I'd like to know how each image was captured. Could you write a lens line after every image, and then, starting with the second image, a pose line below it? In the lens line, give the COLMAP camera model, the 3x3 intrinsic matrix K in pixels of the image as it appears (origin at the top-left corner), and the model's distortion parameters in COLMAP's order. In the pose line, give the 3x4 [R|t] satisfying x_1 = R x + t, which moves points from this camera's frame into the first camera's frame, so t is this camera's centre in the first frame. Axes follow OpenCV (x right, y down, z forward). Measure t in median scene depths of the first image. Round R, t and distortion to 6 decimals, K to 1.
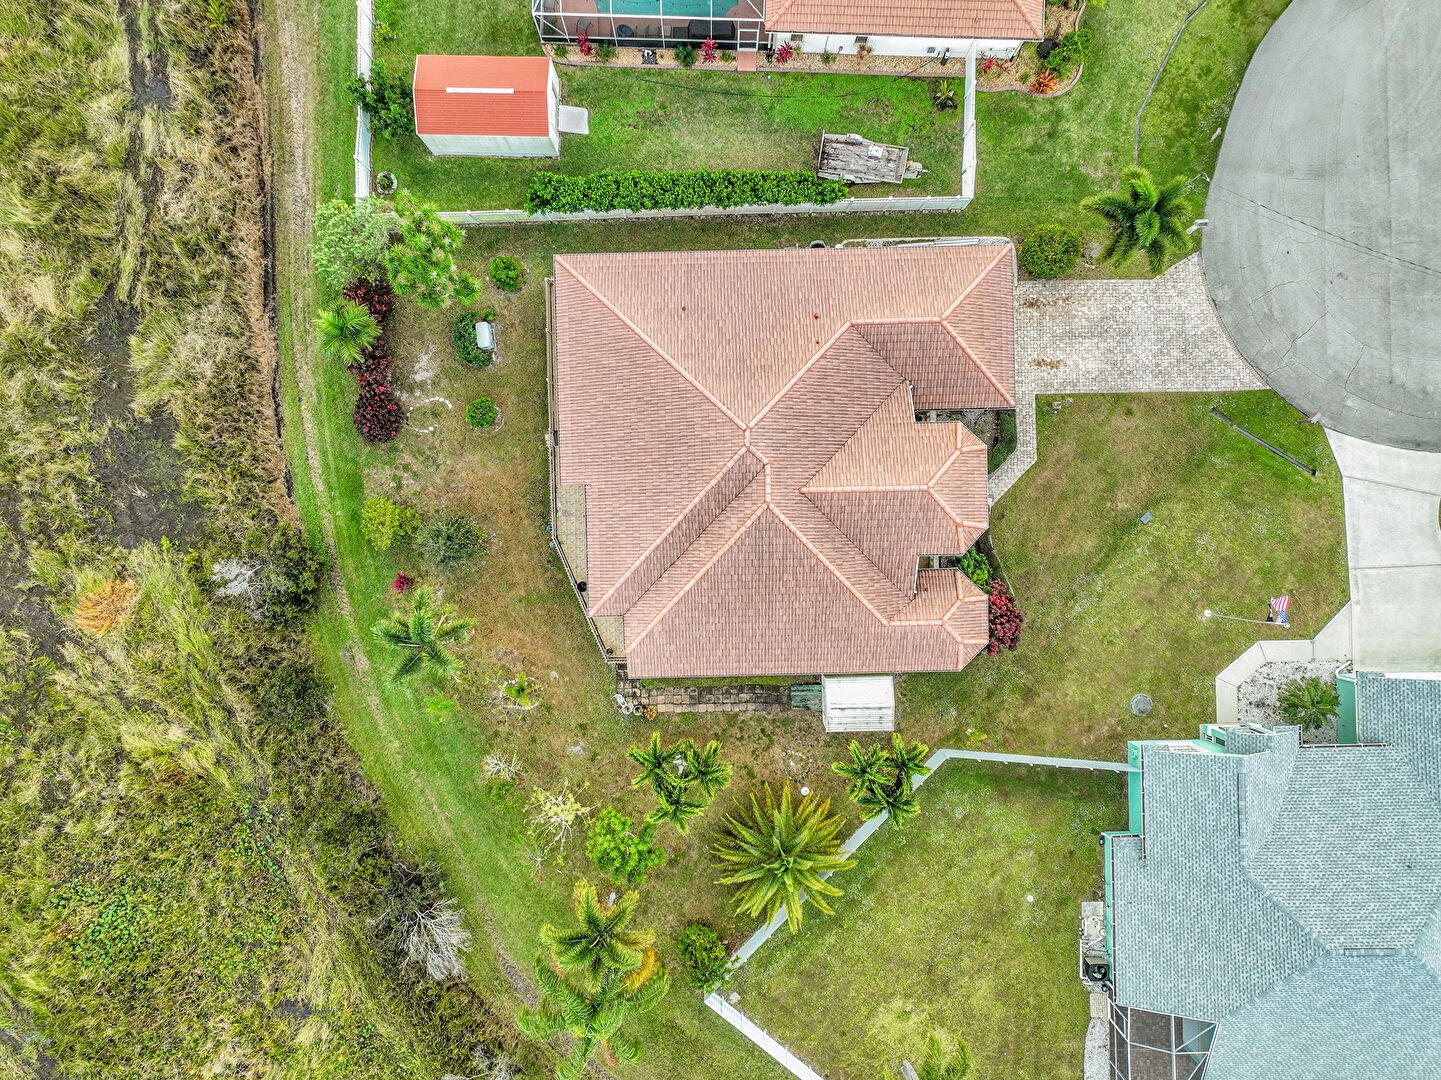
lens RADIAL K [[1017.0, 0, 714.9], [0, 1017.0, 538.9], [0, 0, 1]] dist [-0.001269, 0.018369]
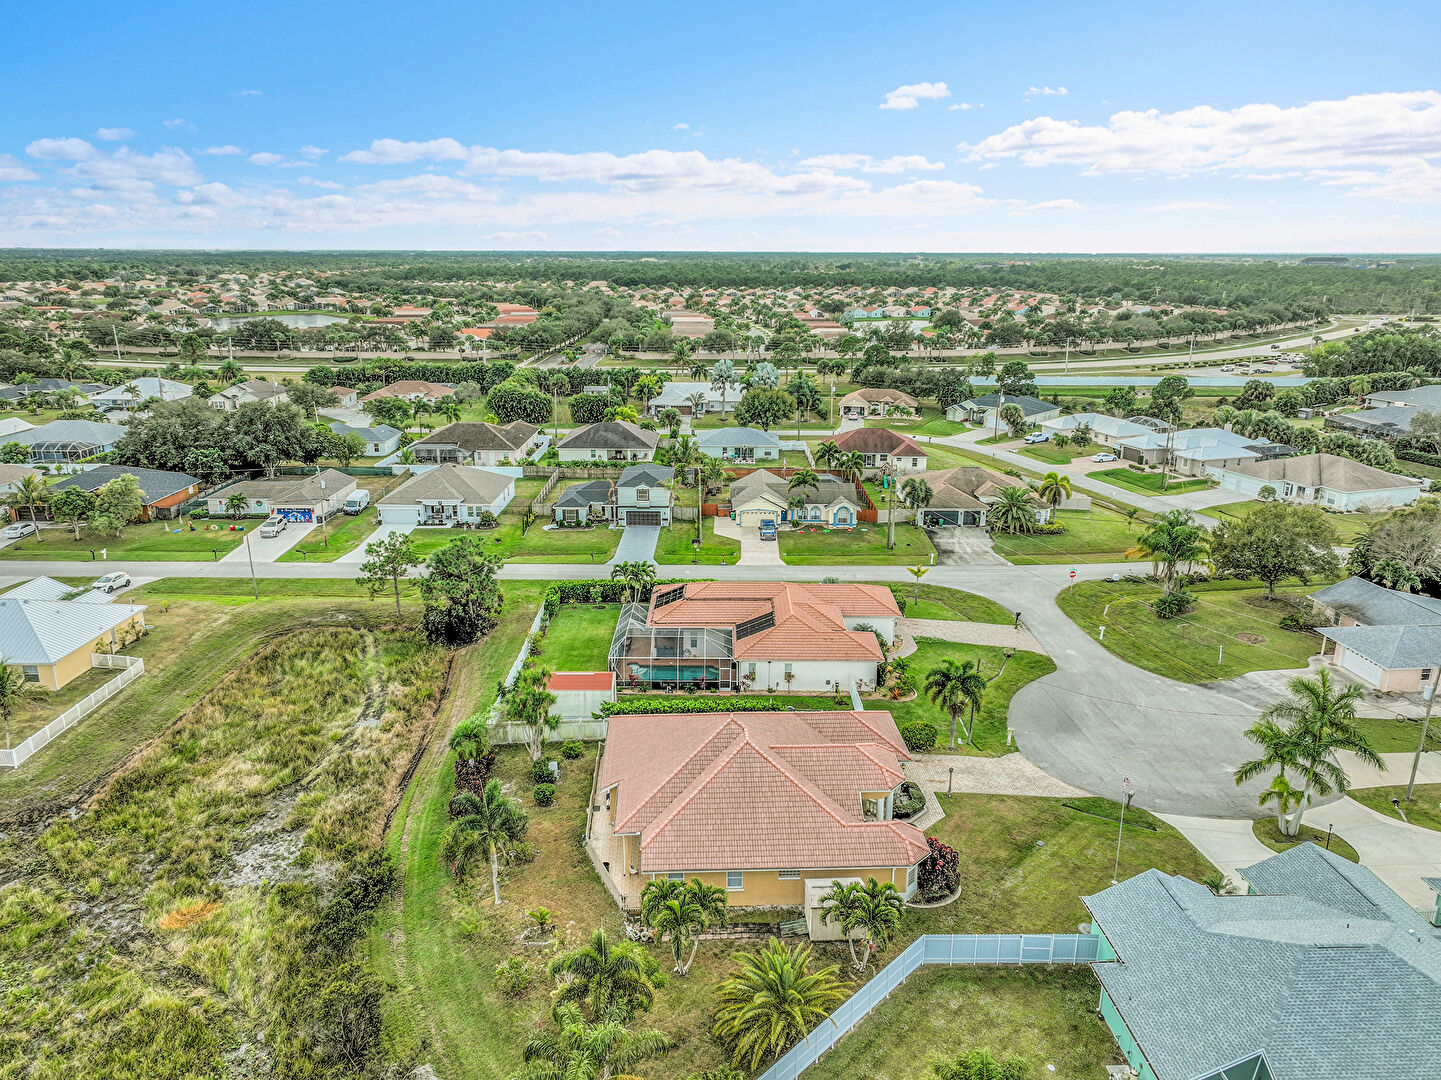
lens RADIAL K [[1017.0, 0, 715.8], [0, 1017.0, 537.1], [0, 0, 1]] dist [-0.001269, 0.018369]
pose [[0.999763, 0.002400, 0.021648, -0.022650], [0.020264, 0.261877, -0.964889, 1.131261], [-0.007985, 0.965098, 0.261766, 0.280757]]
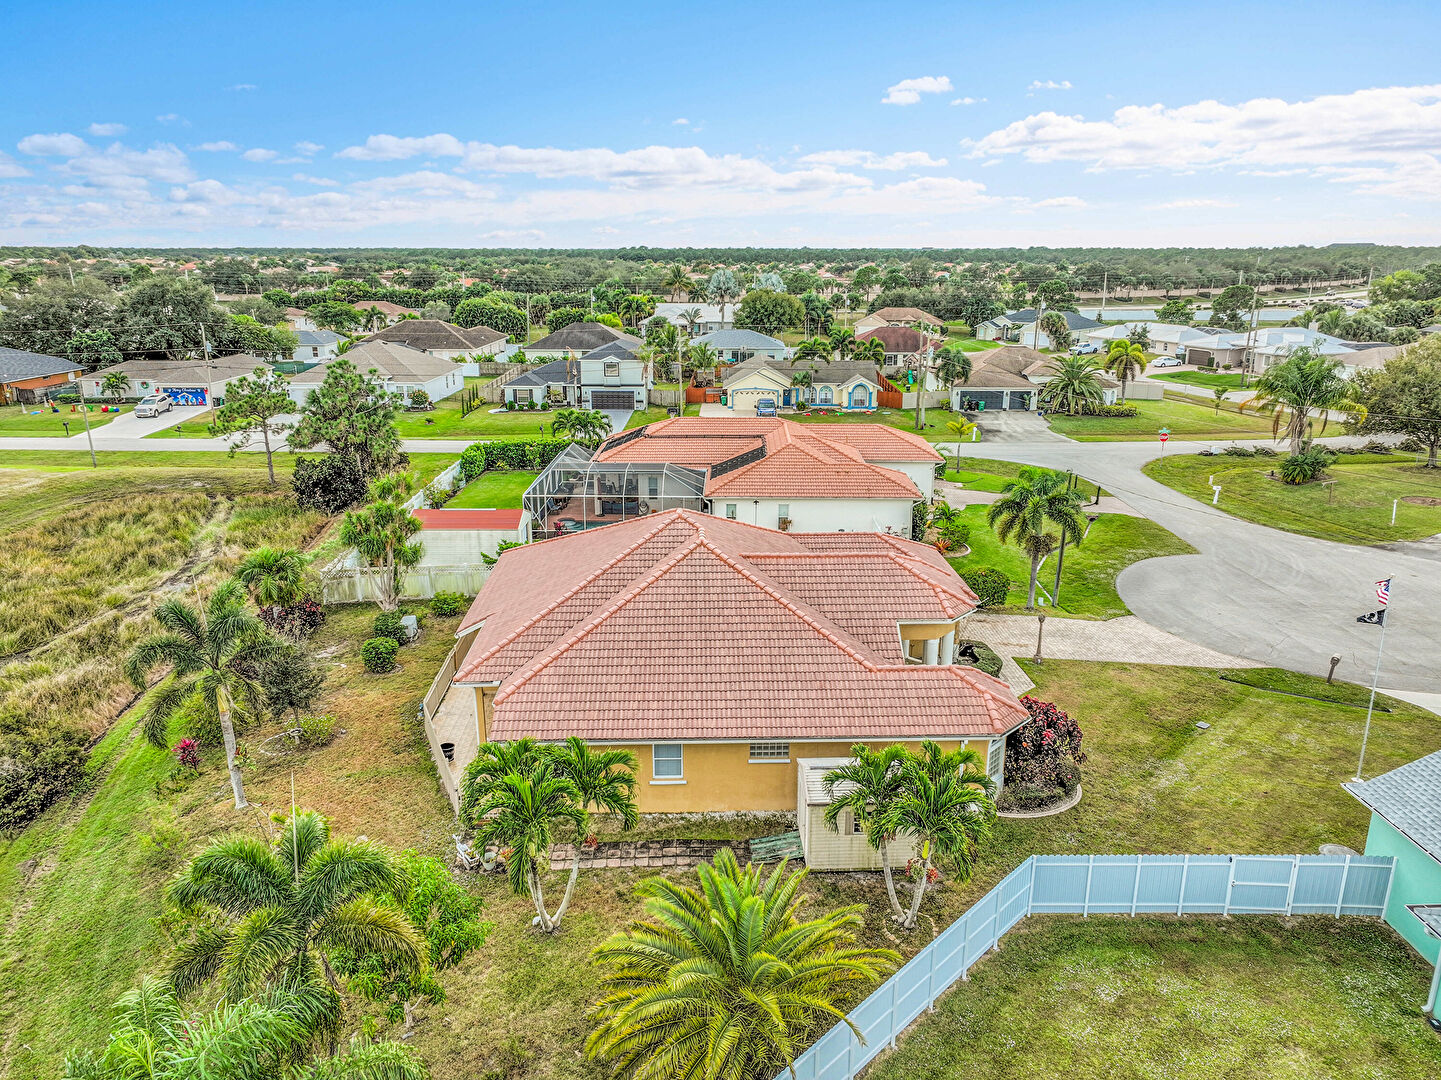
lens RADIAL K [[1017.0, 0, 716.7], [0, 1017.0, 536.4], [0, 0, 1]] dist [-0.001269, 0.018369]
pose [[0.999942, 0.003966, 0.010006, 0.048360], [0.008622, 0.261321, -0.965214, 0.681711], [-0.006443, 0.965244, 0.261271, 0.664002]]
